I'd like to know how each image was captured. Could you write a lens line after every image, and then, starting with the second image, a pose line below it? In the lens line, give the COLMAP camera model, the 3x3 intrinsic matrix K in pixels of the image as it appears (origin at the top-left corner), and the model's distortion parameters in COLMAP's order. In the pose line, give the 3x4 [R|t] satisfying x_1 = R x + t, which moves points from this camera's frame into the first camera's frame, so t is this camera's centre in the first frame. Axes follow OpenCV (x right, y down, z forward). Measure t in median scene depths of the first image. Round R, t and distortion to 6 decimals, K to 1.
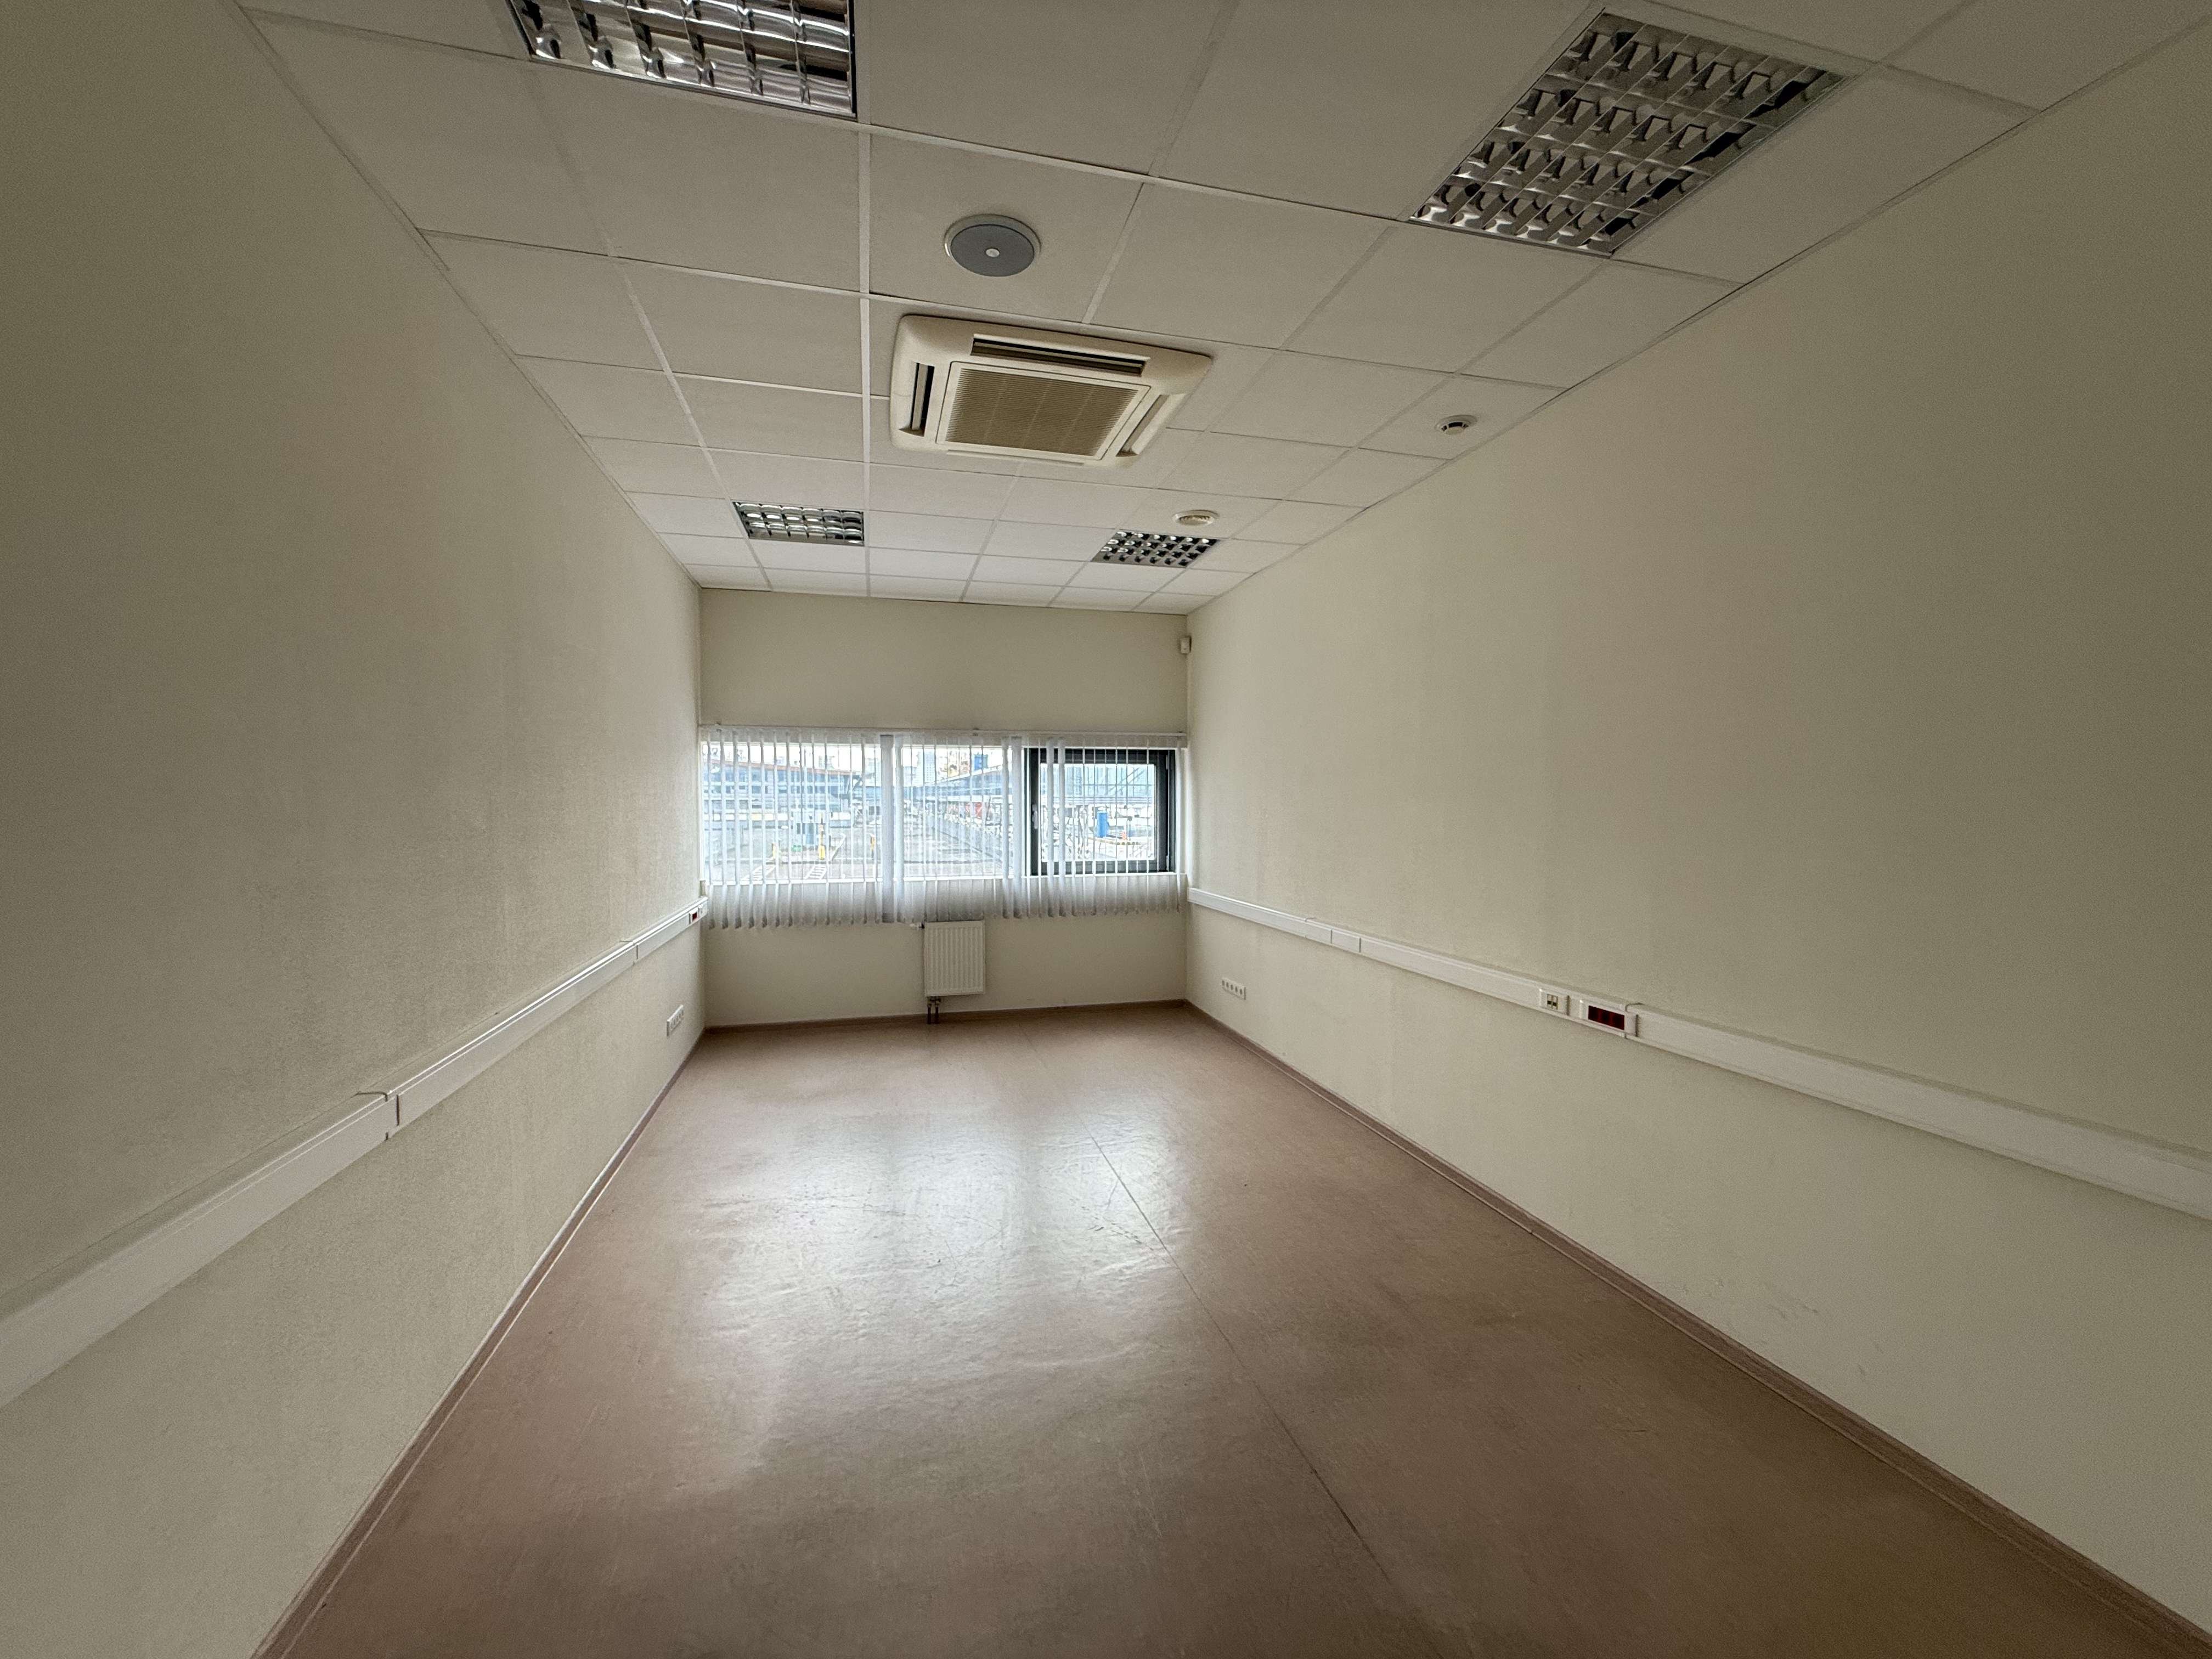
lens RADIAL K [[875.0, 0, 1096.8], [0, 875.0, 857.1], [0, 0, 1]] dist [0.000364, -0.000153]
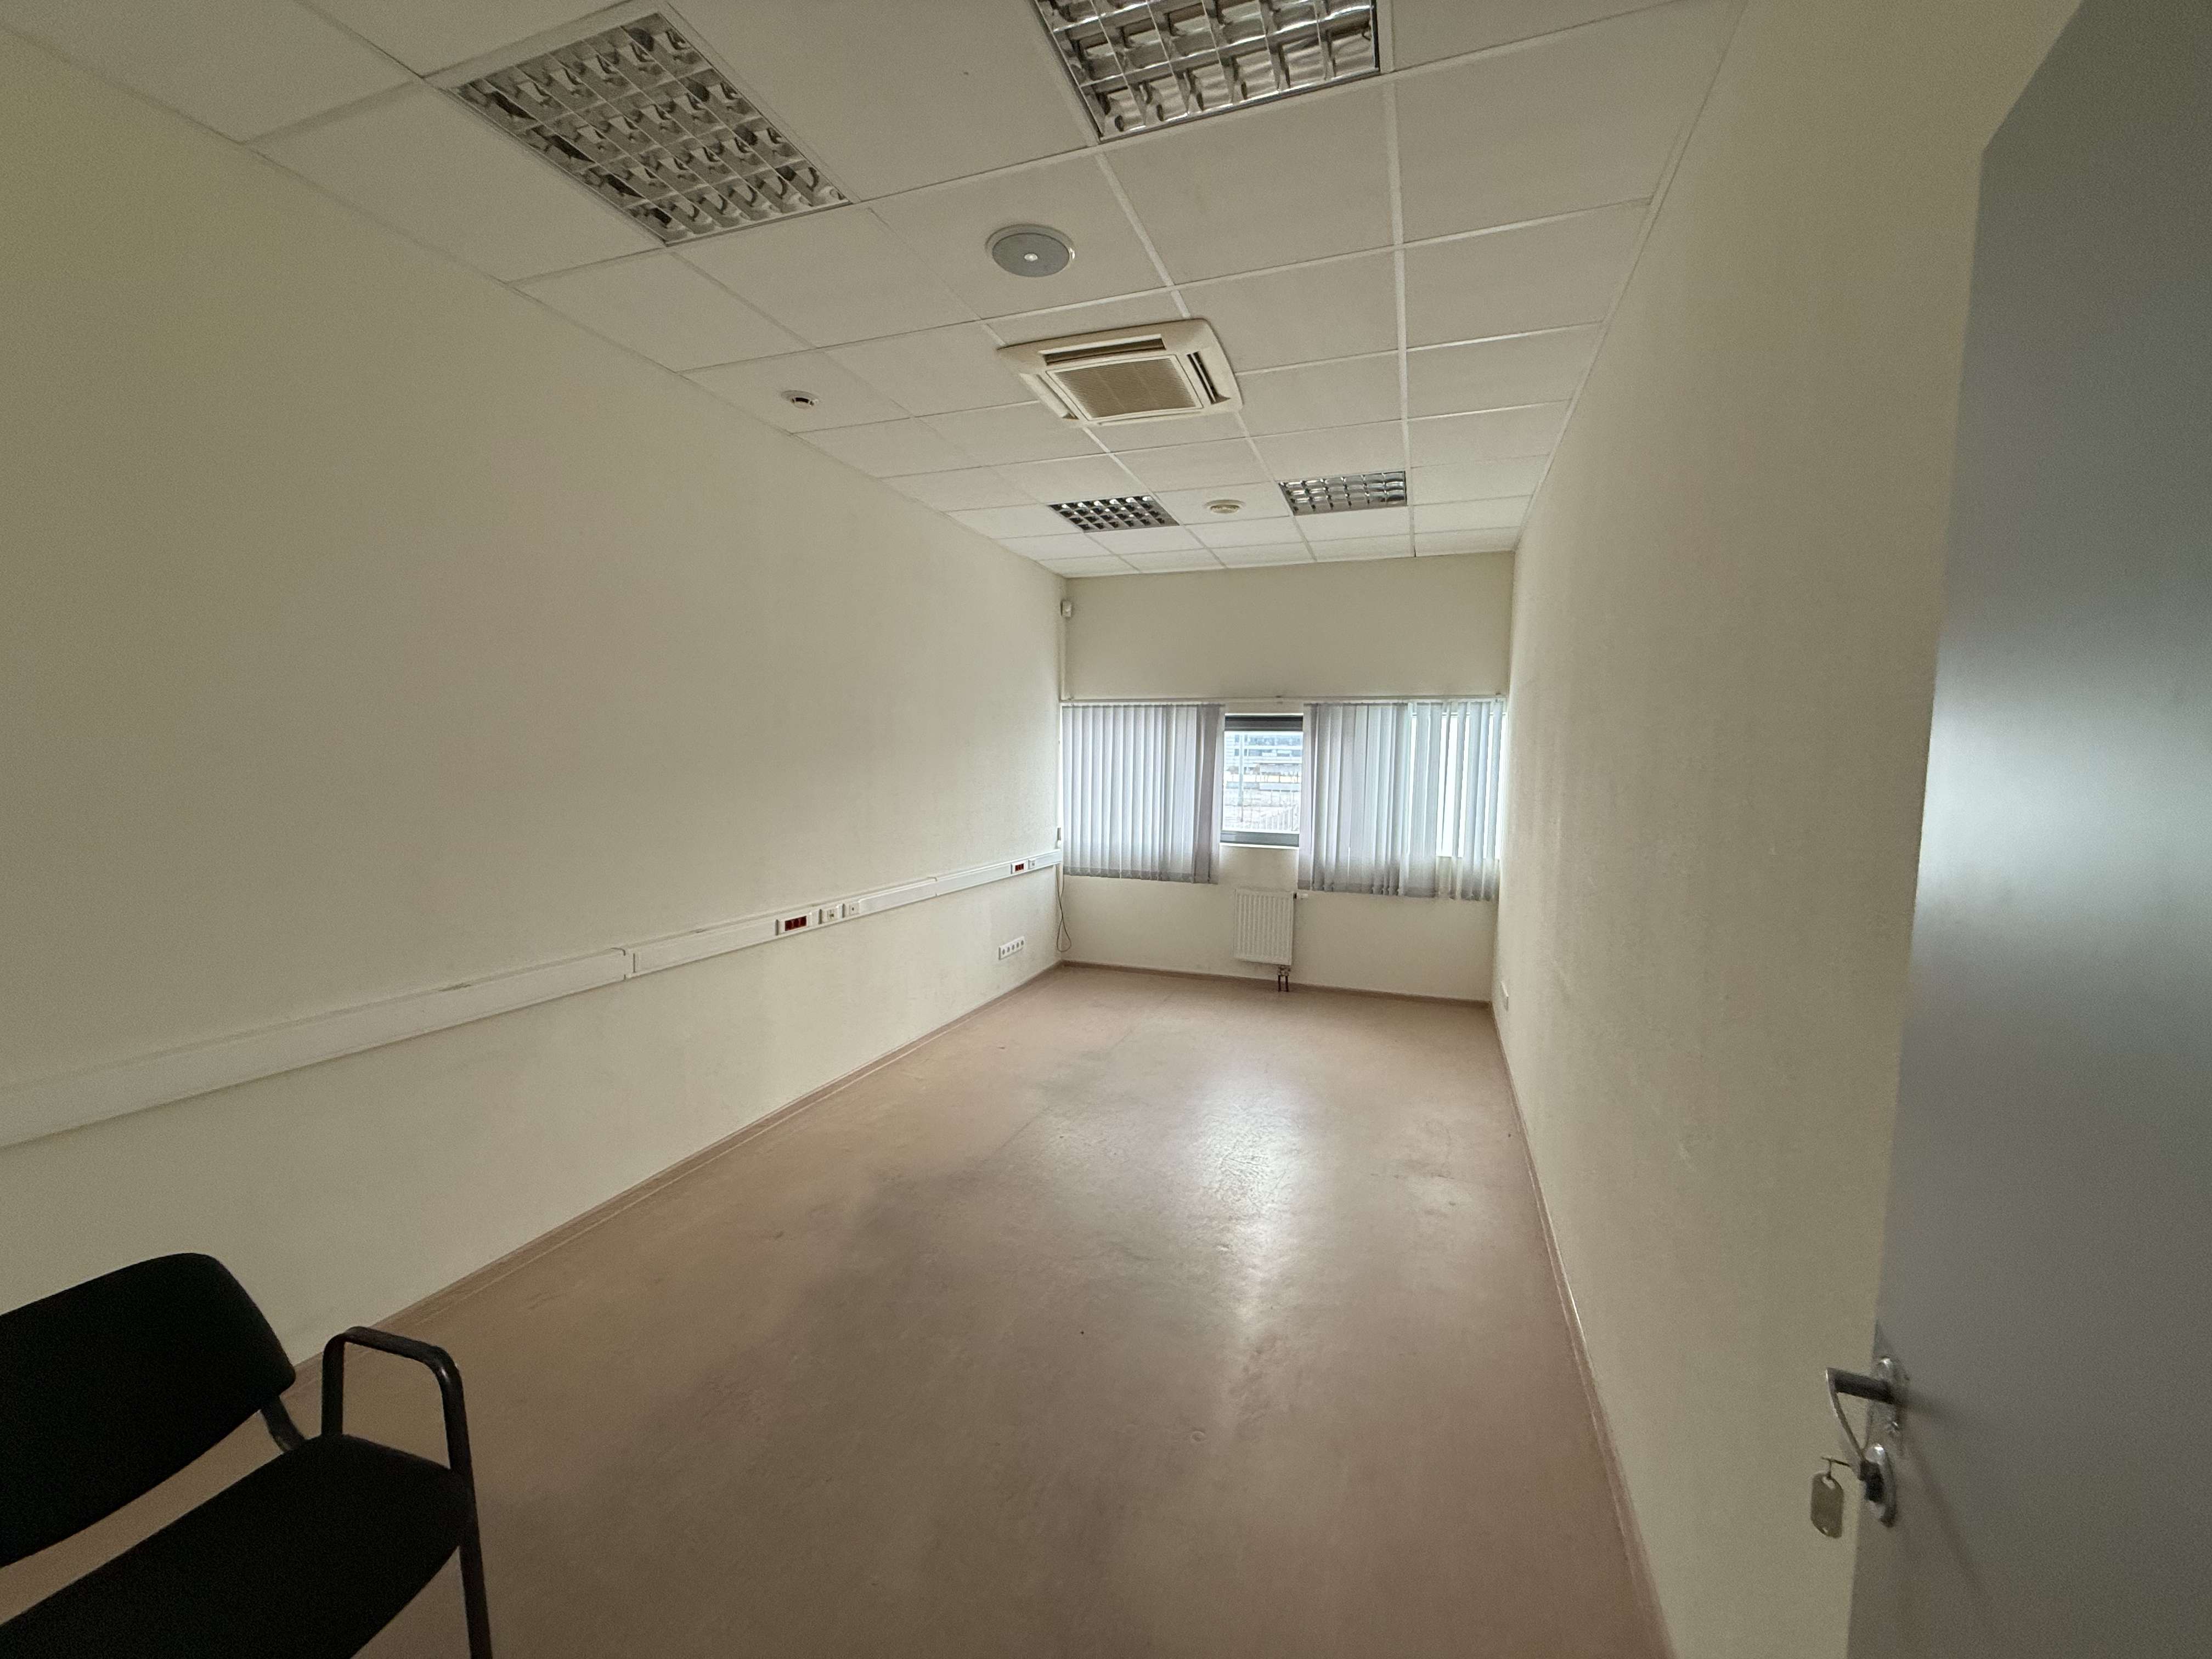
lens RADIAL K [[884.1, 0, 1106.0], [0, 884.1, 829.5], [0, 0, 1]] dist [0.001249, -0.000222]
pose [[0.828679, 0.054863, -0.557028, 0.259896], [-0.052247, 0.998421, 0.020611, -0.005450], [0.557280, 0.012023, 0.830238, 0.065033]]
